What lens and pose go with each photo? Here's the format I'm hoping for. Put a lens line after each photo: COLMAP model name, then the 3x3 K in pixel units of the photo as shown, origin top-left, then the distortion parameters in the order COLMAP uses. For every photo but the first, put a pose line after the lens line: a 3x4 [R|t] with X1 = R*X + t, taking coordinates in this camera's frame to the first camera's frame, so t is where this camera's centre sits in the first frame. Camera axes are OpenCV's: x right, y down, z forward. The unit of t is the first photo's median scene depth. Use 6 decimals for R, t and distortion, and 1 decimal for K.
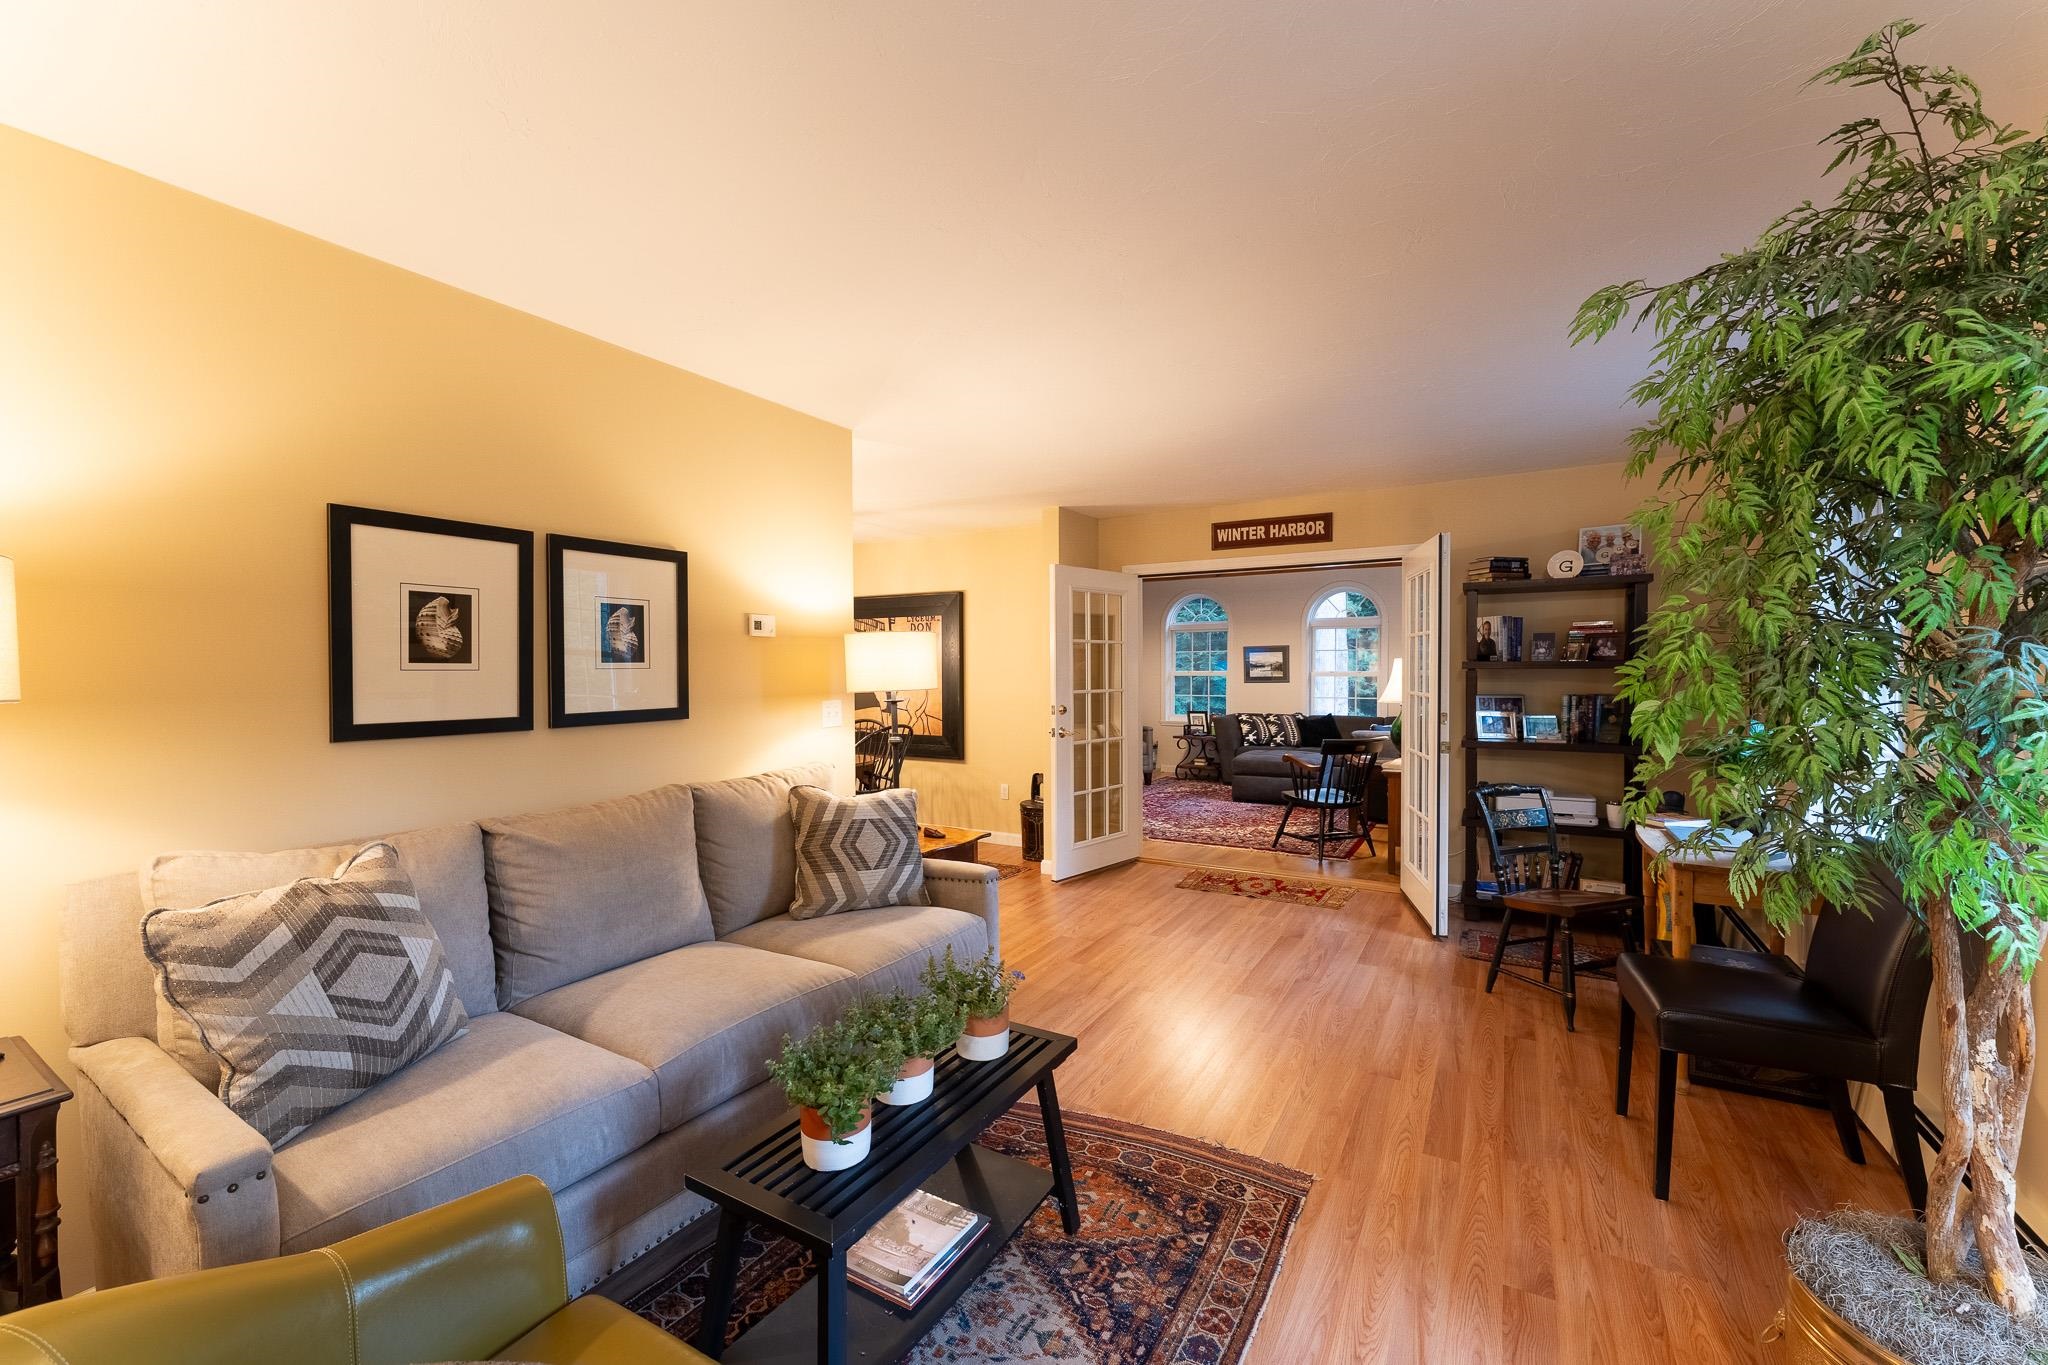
lens RADIAL K [[830.2, 0, 1024.0], [0, 830.2, 684.6], [0, 0, 1]] dist [-0.001065, -0.000173]
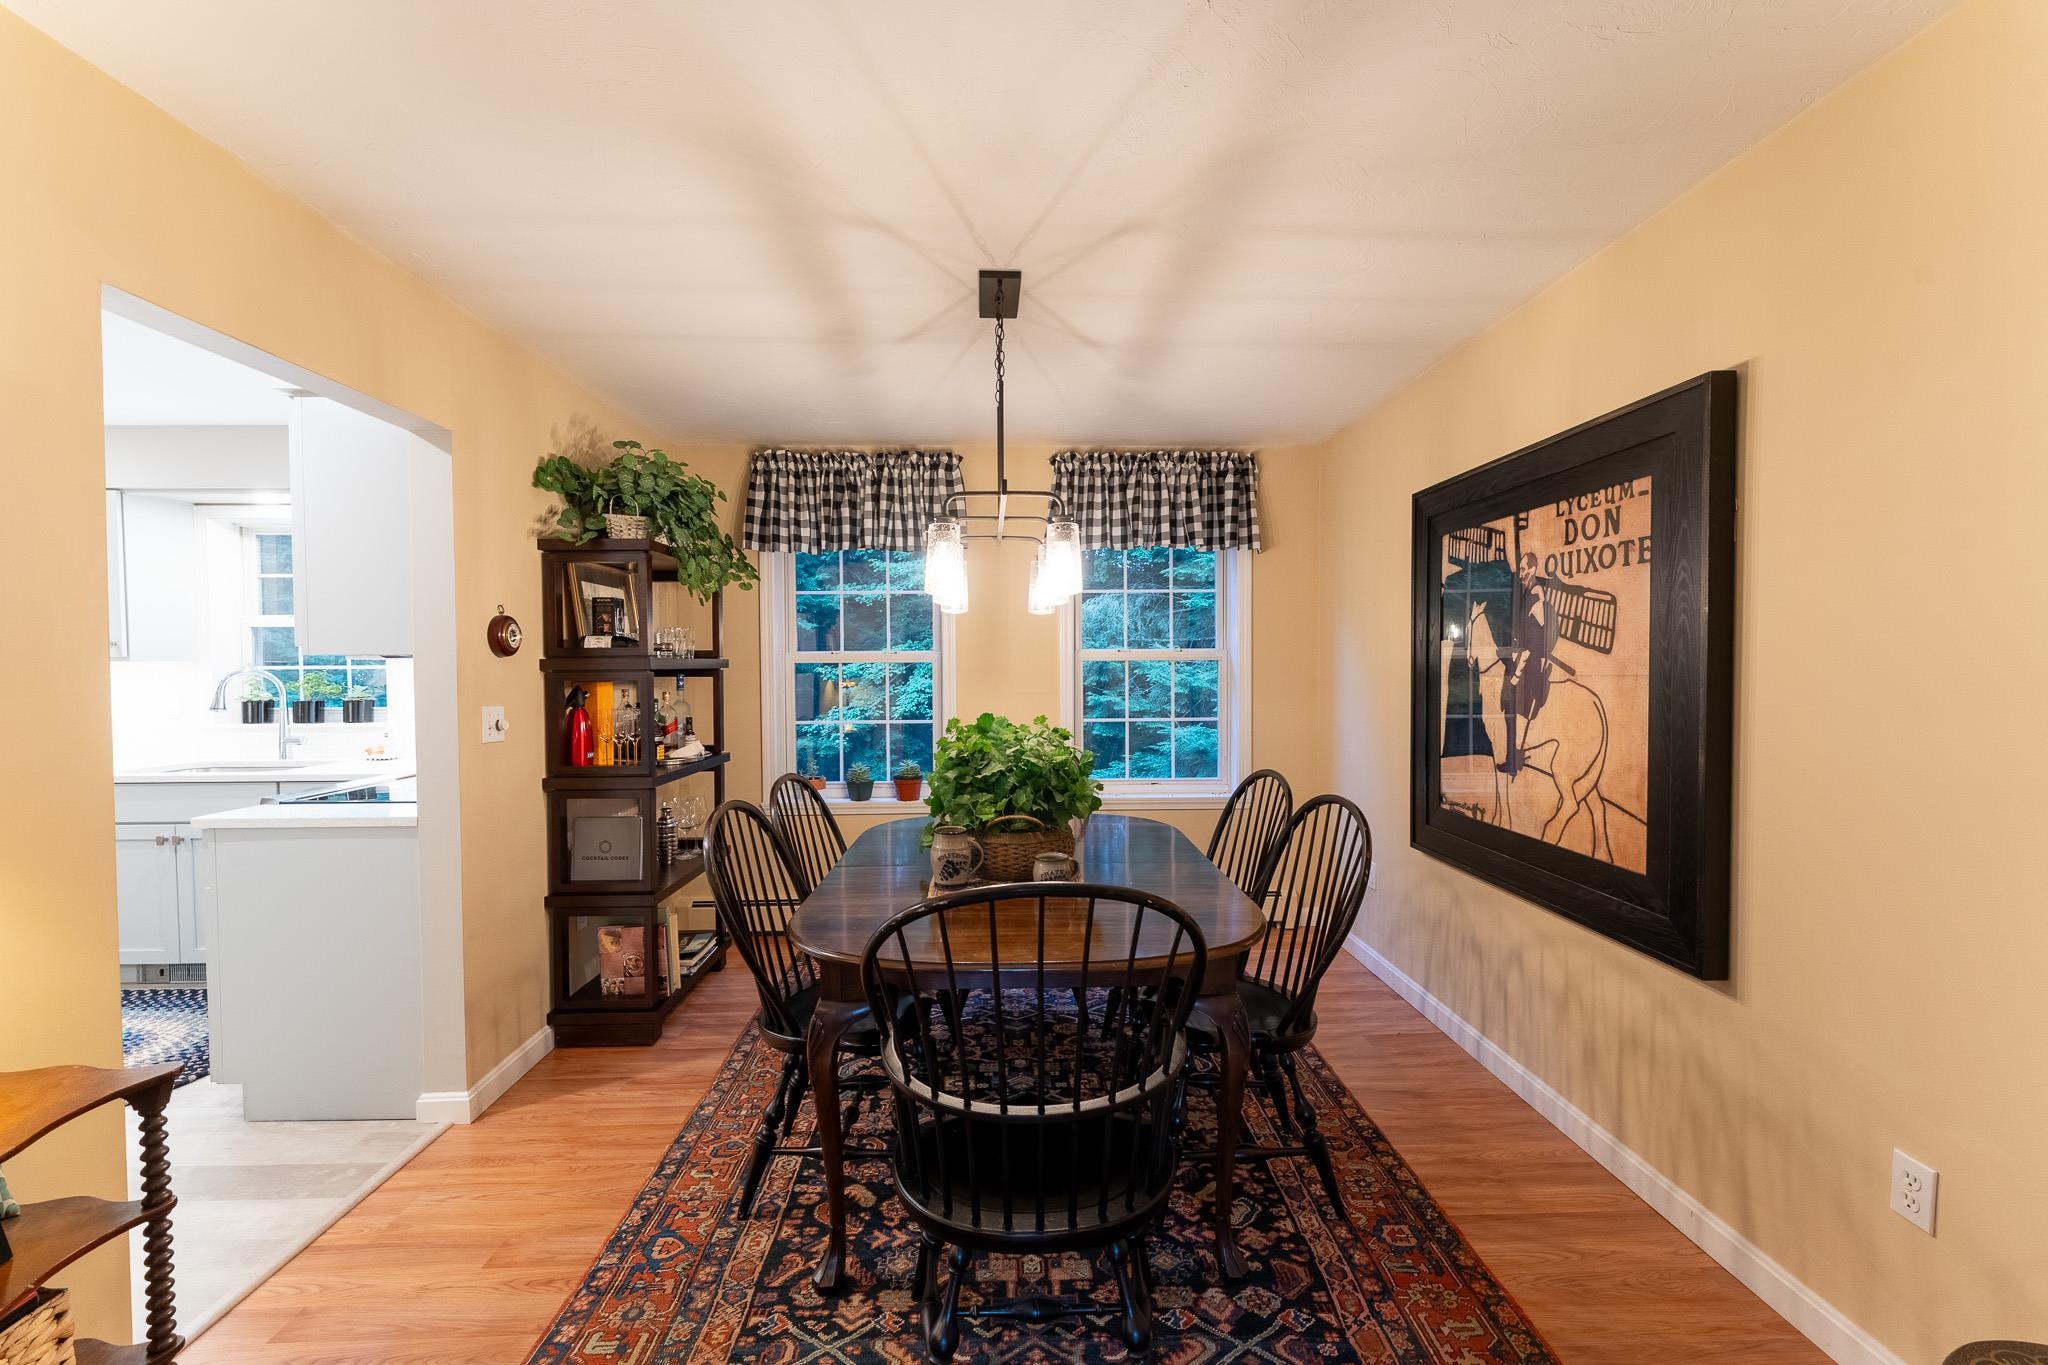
lens RADIAL K [[830.2, 0, 1027.8], [0, 830.2, 684.9], [0, 0, 1]] dist [-0.001065, -0.000173]
pose [[0.523114, 0.022443, -0.851967, 0.047511], [-0.012071, 0.999748, 0.018925, -0.013025], [0.852177, 0.000384, 0.523253, 0.790478]]
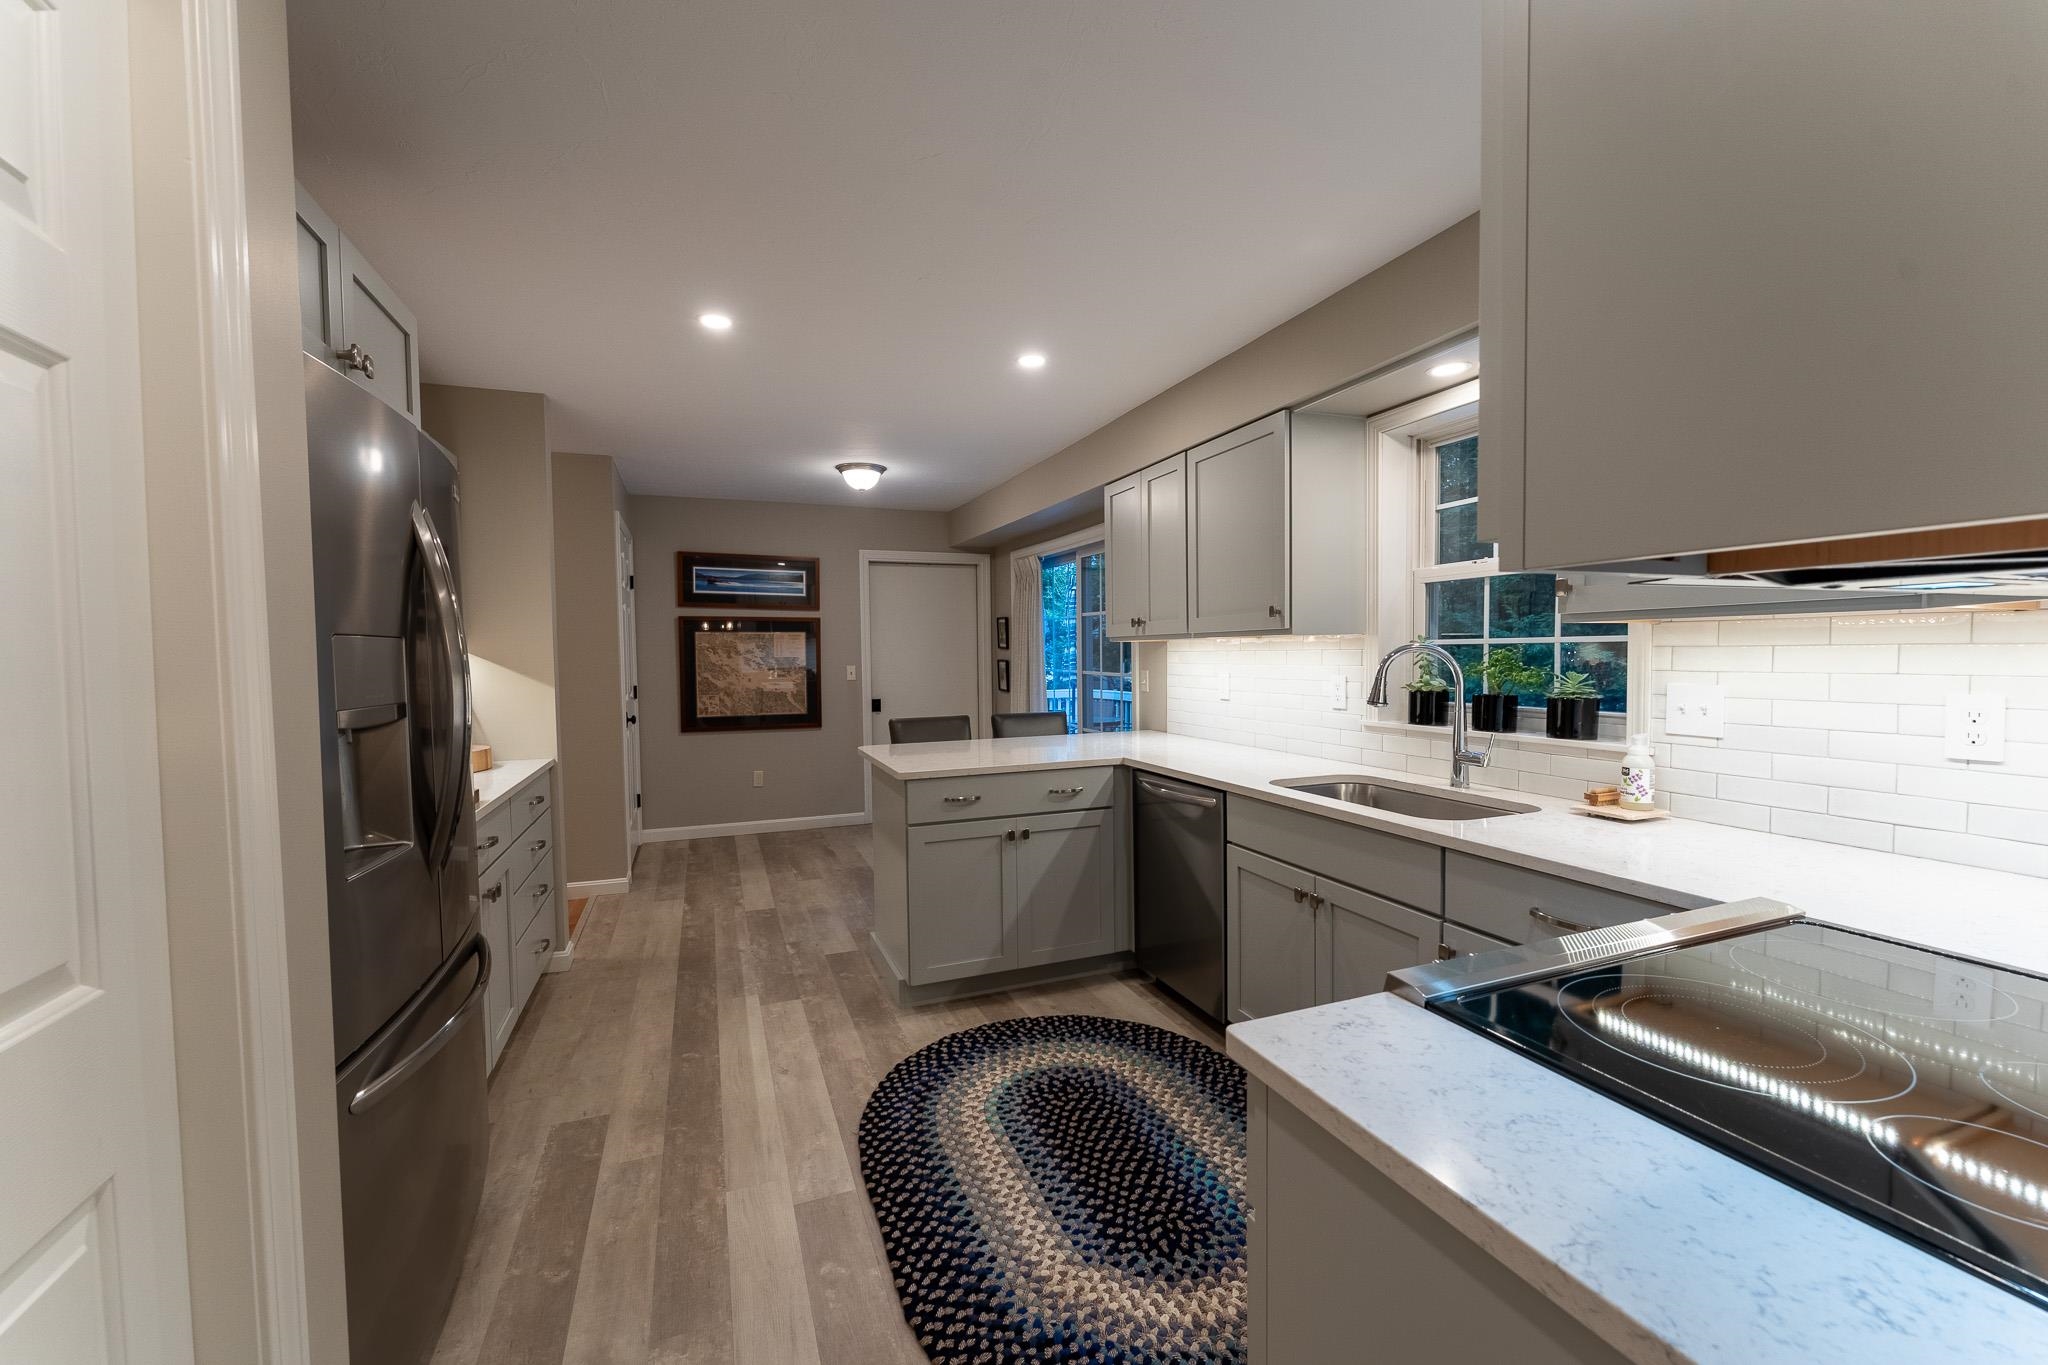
lens RADIAL K [[830.2, 0, 1019.1], [0, 830.2, 680.4], [0, 0, 1]] dist [-0.001065, -0.000173]
pose [[-0.628410, 0.036209, -0.777039, -0.407599], [-0.002187, 0.998830, 0.048313, -0.006303], [0.777879, 0.032060, -0.627596, 0.712176]]
